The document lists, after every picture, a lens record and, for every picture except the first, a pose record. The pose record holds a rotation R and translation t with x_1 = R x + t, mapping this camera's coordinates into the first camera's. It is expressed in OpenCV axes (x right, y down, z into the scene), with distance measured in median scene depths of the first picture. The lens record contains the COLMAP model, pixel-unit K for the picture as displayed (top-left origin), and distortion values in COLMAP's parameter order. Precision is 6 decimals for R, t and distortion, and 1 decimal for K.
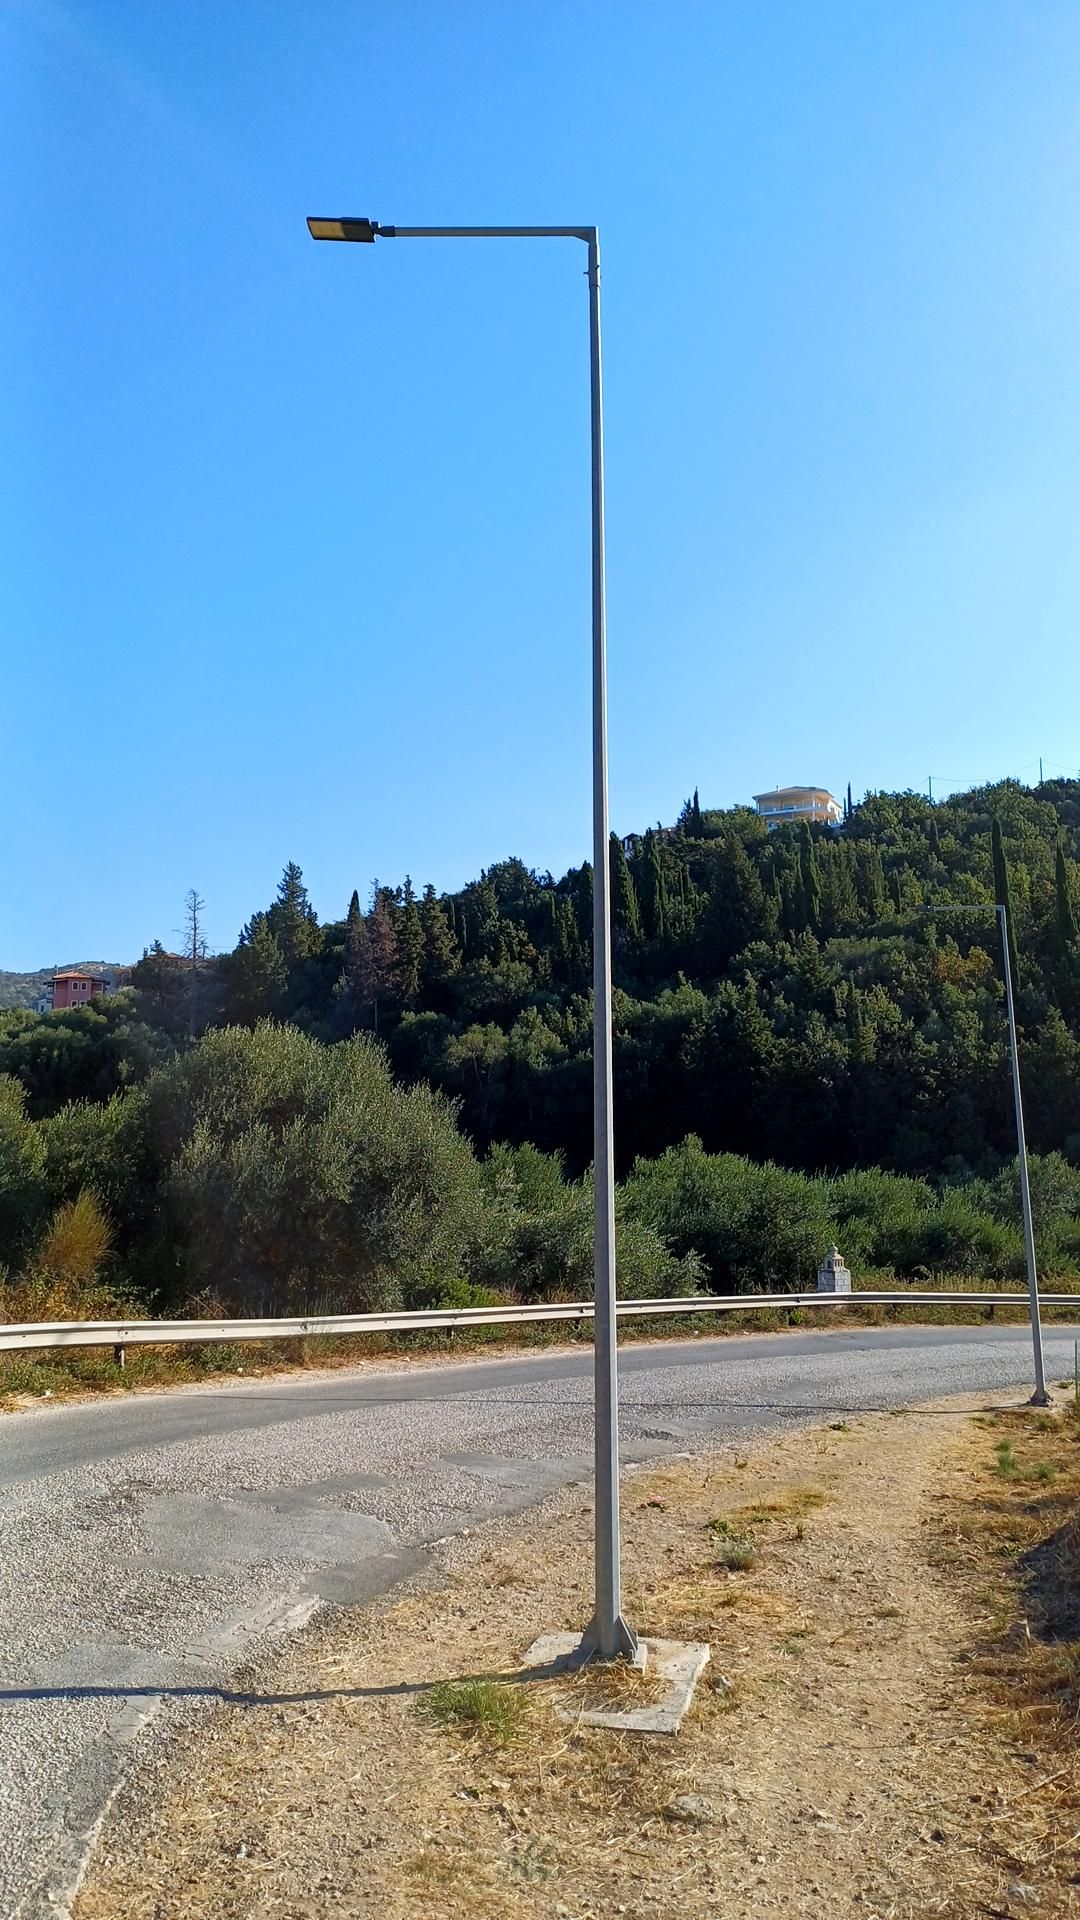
lens RADIAL K [[1361.5, 0, 567.9], [0, 1361.5, 926.0], [0, 0, 1]] dist [0.172388, -0.375656]
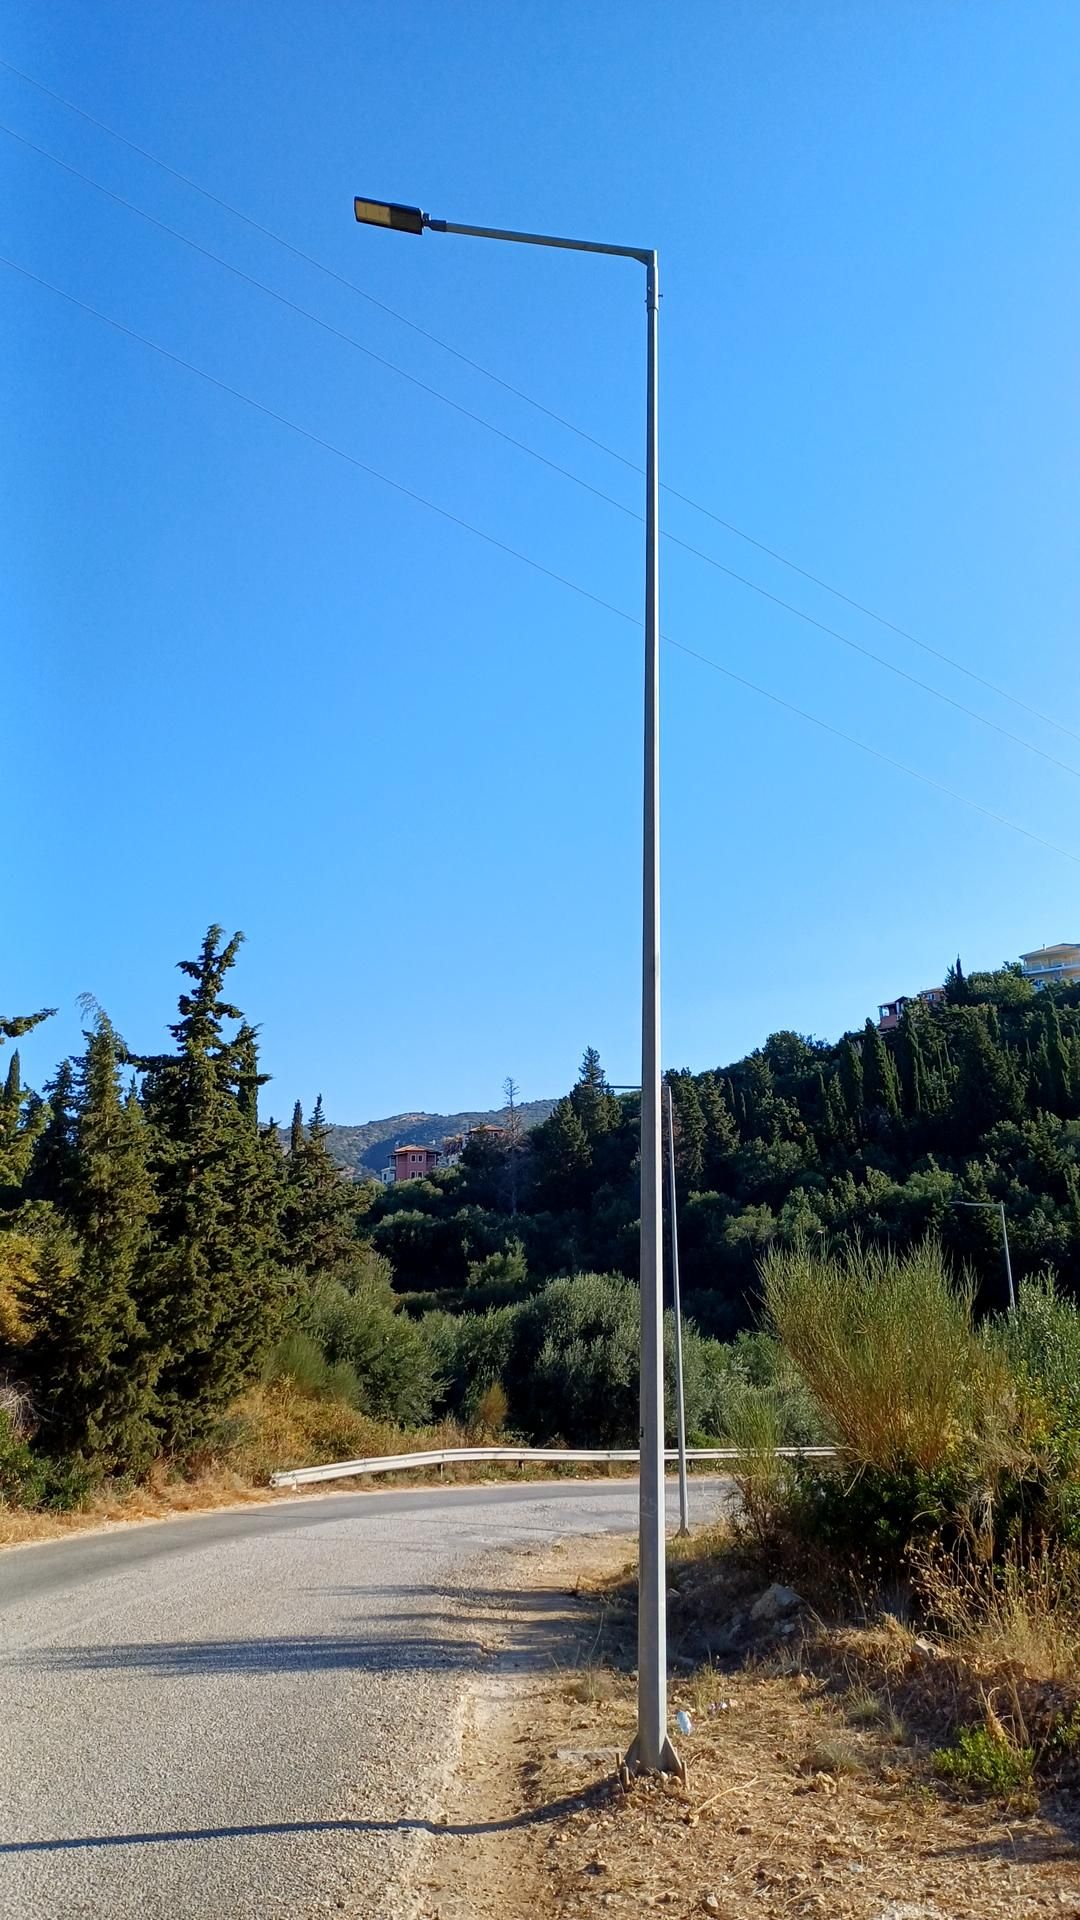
lens RADIAL K [[1345.6, 0, 551.2], [0, 1345.6, 908.6], [0, 0, 1]] dist [0.072478, 0.000425]
pose [[0.972464, -0.074830, -0.220712, 0.043749], [0.048697, 0.991389, -0.121556, -0.050097], [0.227908, 0.107461, 0.967735, -0.196737]]
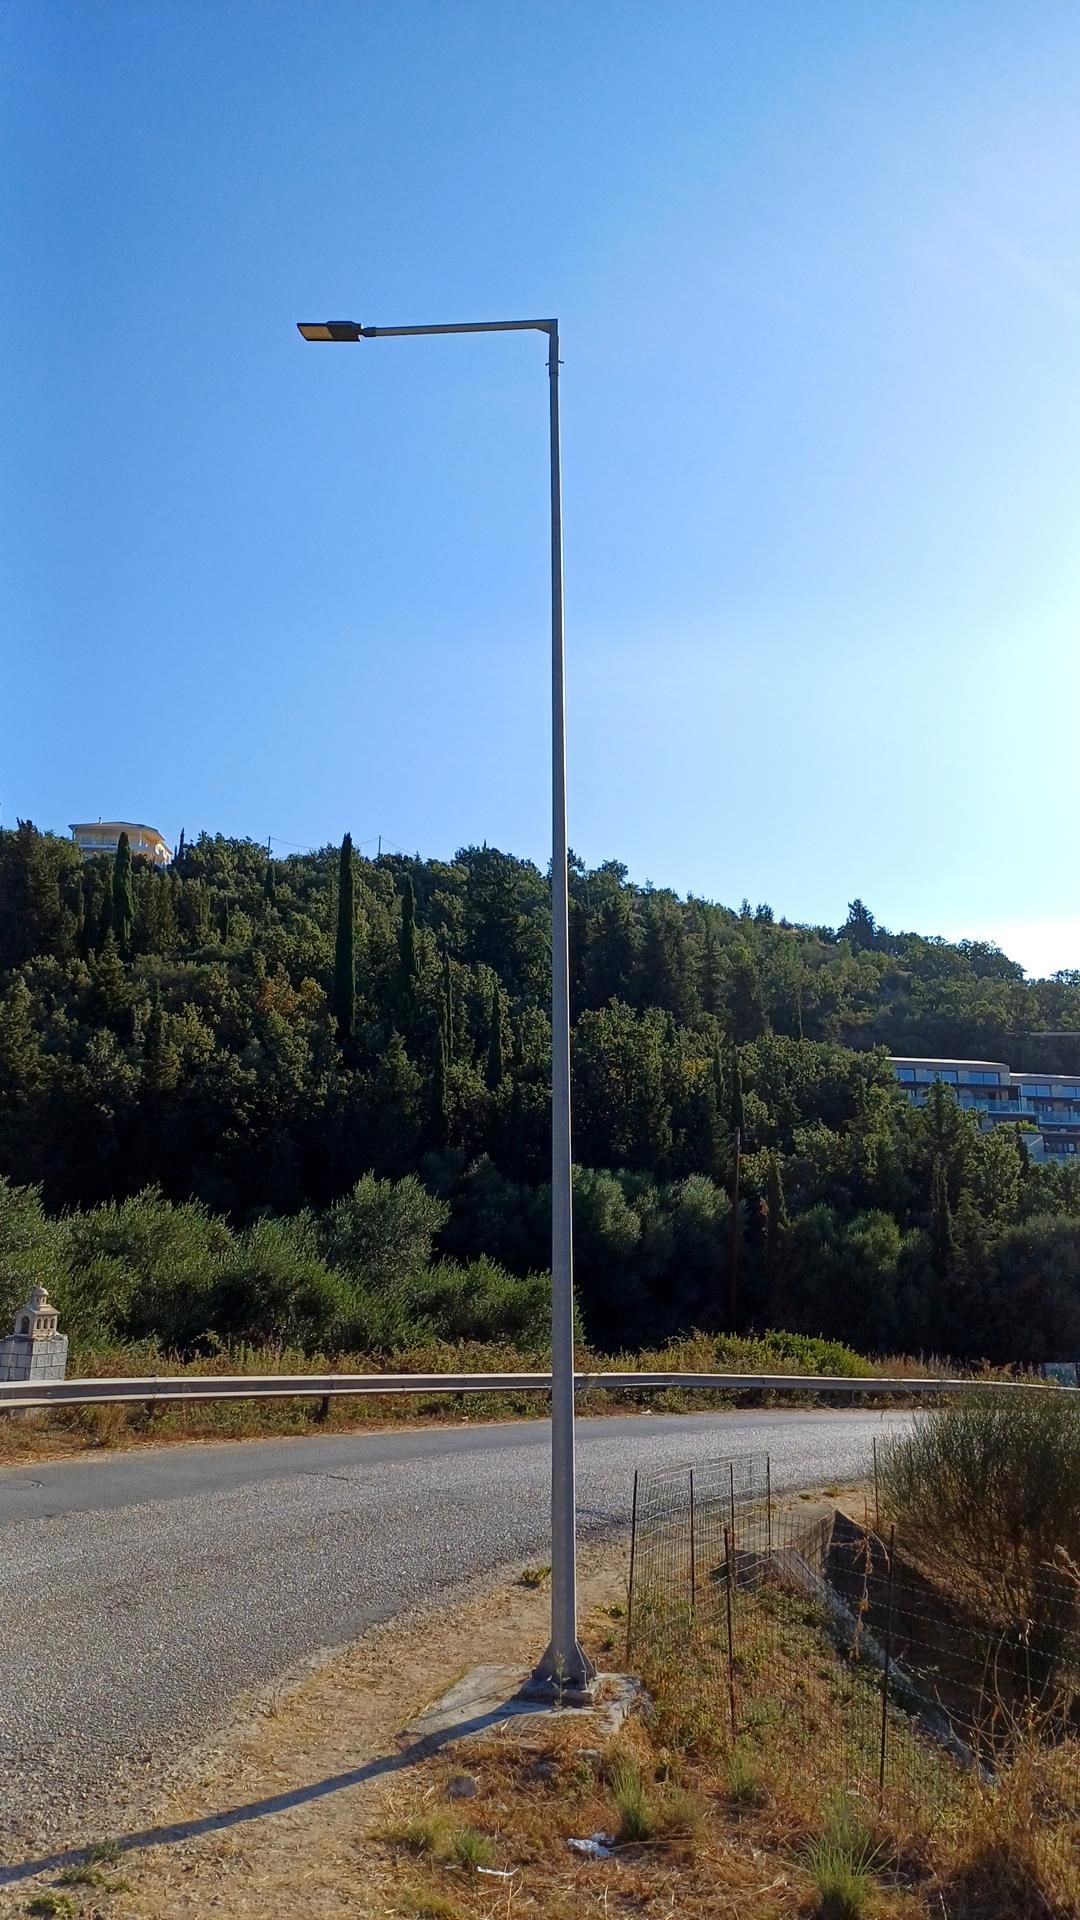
lens RADIAL K [[1361.5, 0, 567.9], [0, 1361.5, 926.0], [0, 0, 1]] dist [0.172388, -0.375656]
pose [[0.879857, 0.123875, 0.458811, 0.040168], [-0.092318, 0.991592, -0.090684, 0.045955], [-0.466187, 0.037432, 0.883894, 0.164034]]
